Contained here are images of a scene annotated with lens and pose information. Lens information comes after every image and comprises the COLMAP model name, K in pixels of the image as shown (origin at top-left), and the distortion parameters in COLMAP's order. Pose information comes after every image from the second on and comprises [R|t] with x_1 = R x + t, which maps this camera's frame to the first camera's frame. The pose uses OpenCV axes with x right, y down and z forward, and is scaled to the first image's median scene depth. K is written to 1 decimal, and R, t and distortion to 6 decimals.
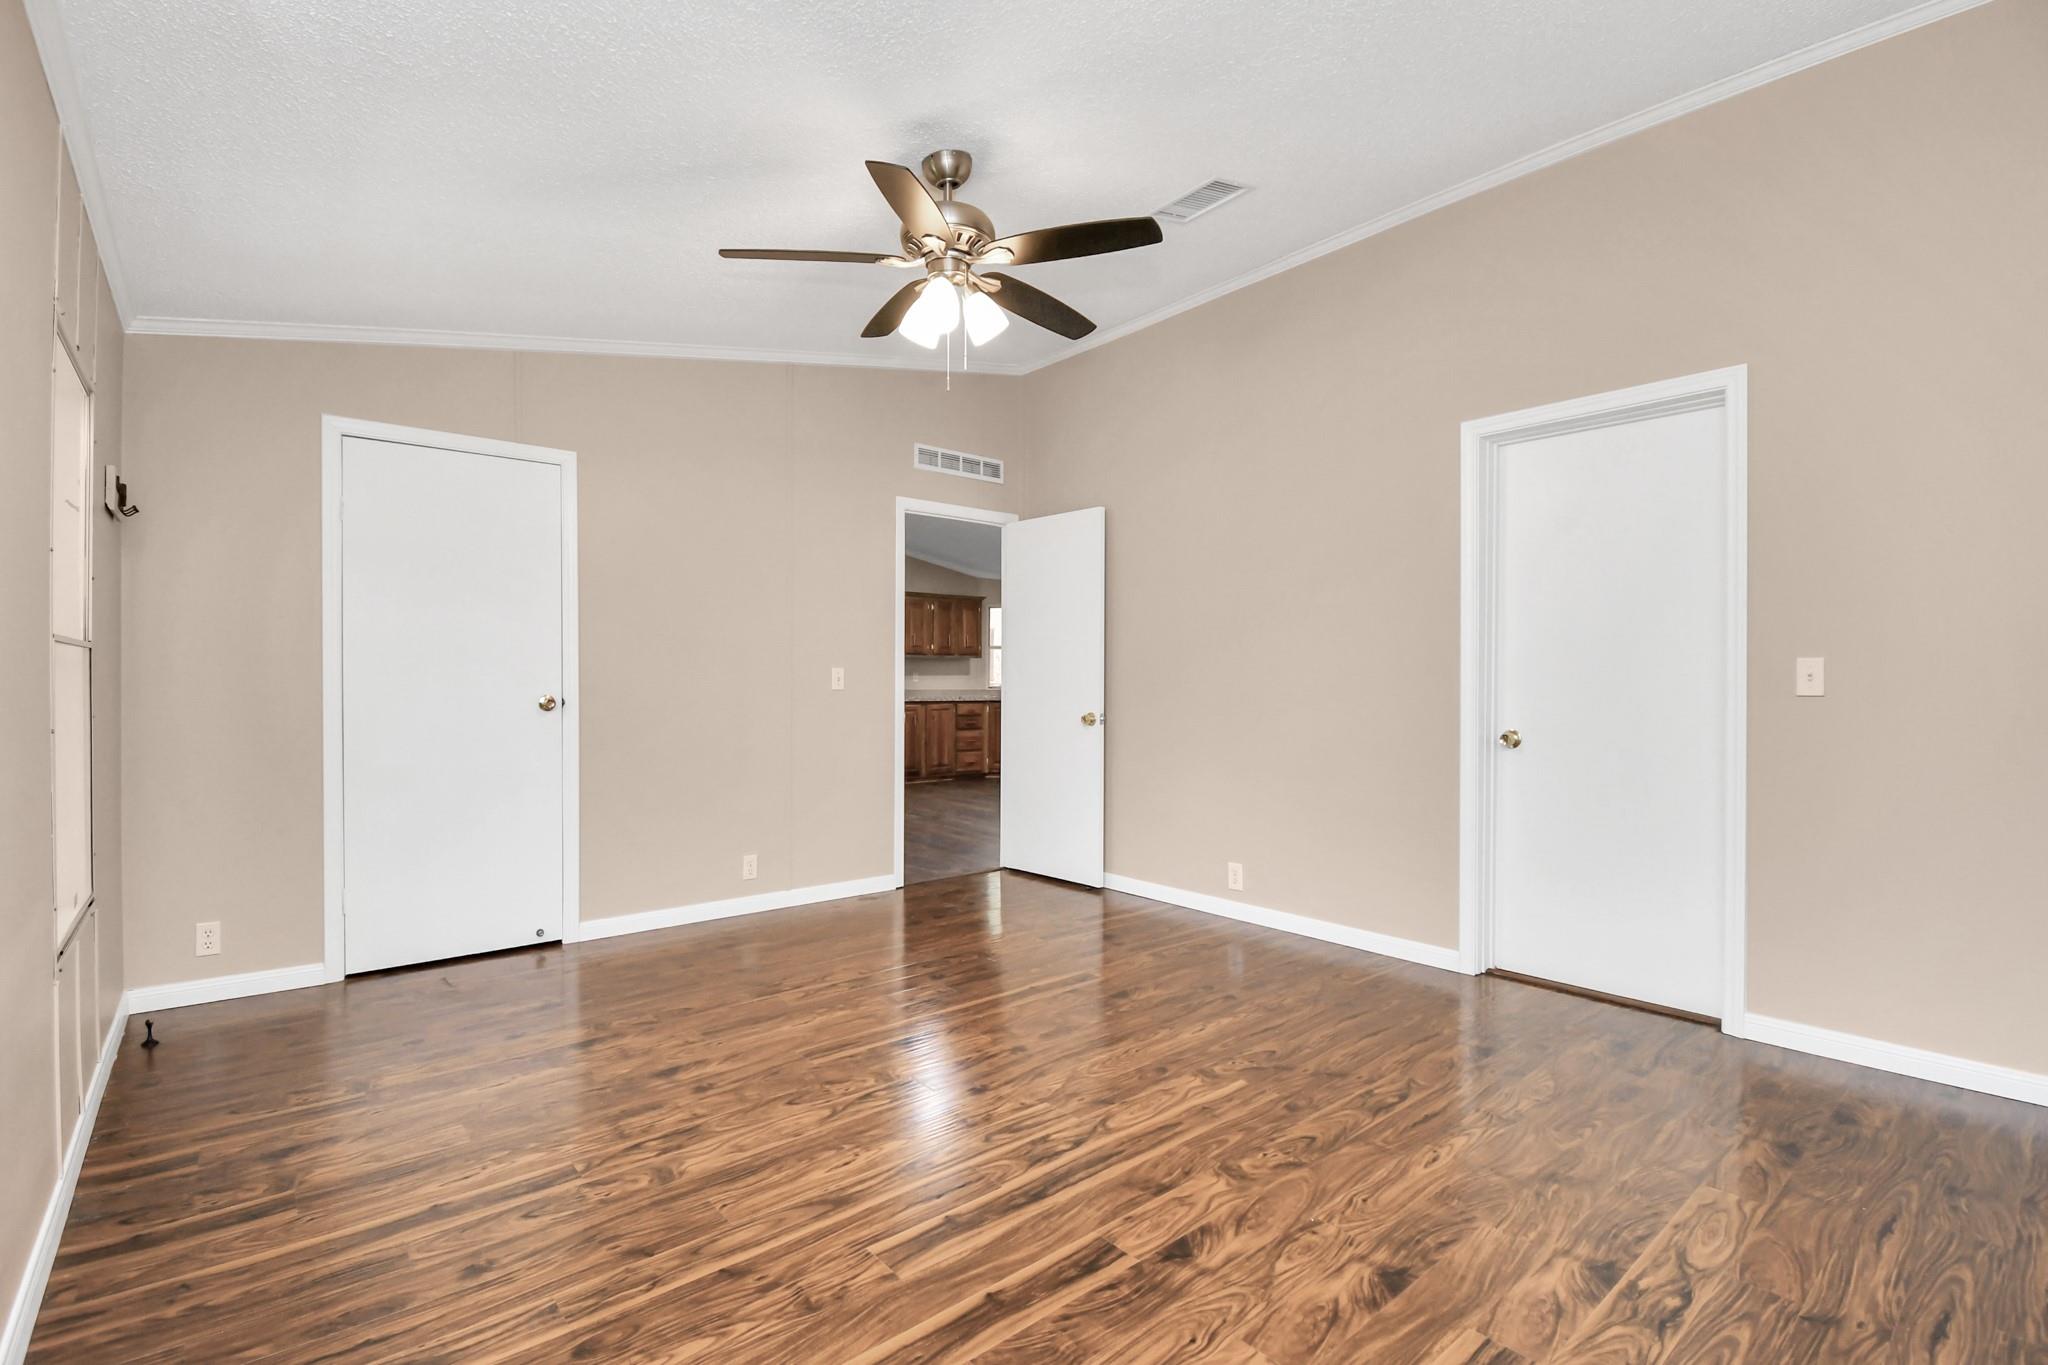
lens RADIAL K [[918.6, 0, 1029.5], [0, 918.6, 685.4], [0, 0, 1]] dist [0.003508, -0.005392]
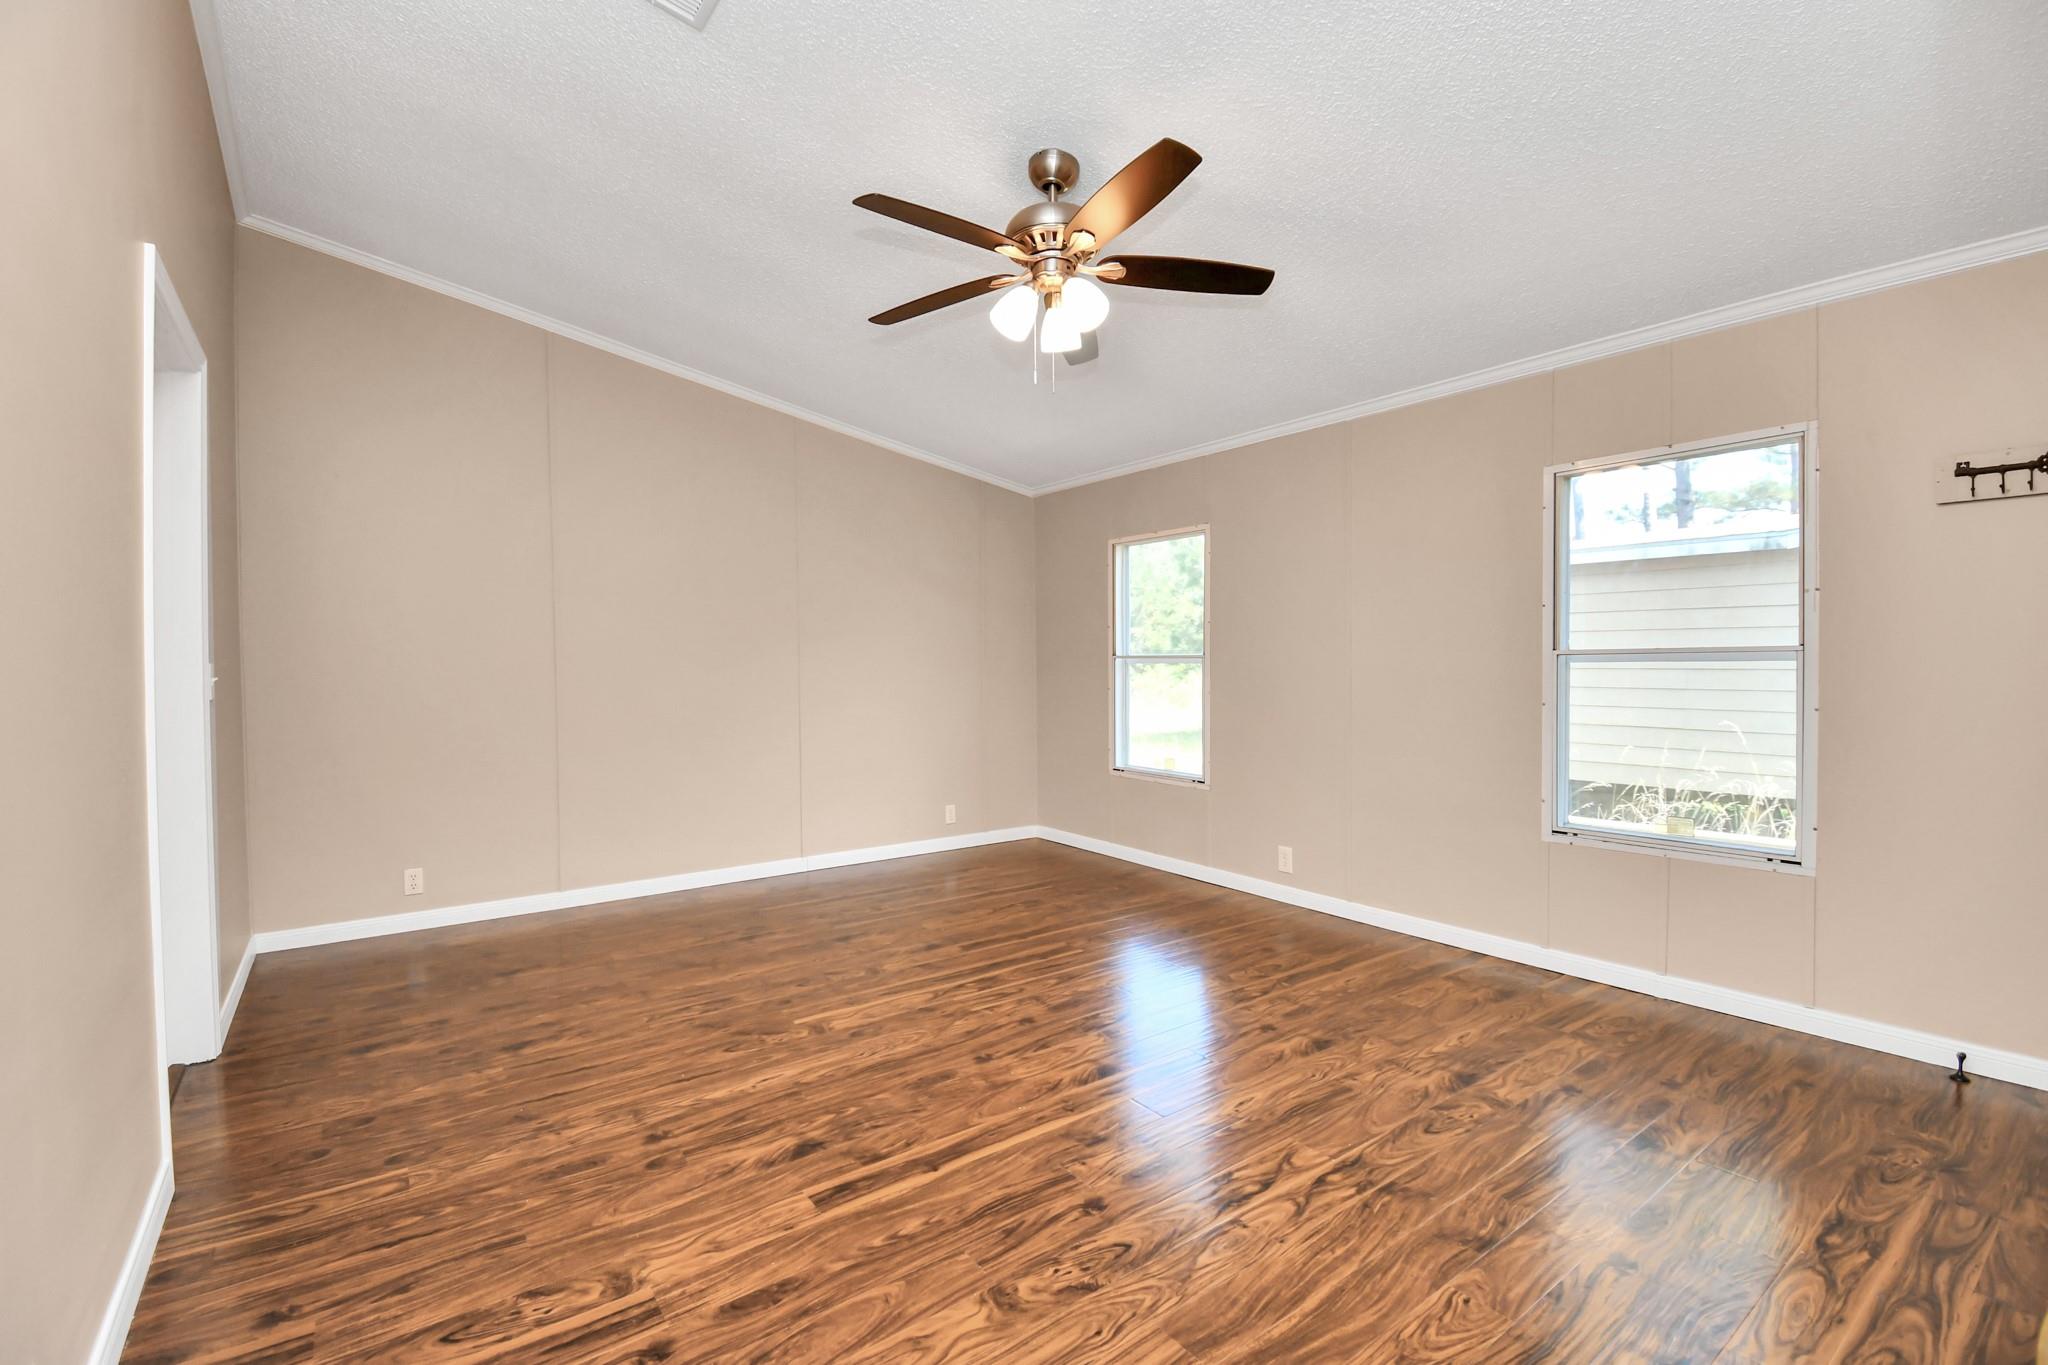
lens RADIAL K [[918.6, 0, 1030.6], [0, 918.6, 677.7], [0, 0, 1]] dist [0.003508, -0.005392]
pose [[-0.997908, 0.003994, 0.064519, -0.131492], [0.004963, 0.999877, 0.014867, -0.013586], [-0.064452, 0.015156, -0.997806, 2.056447]]
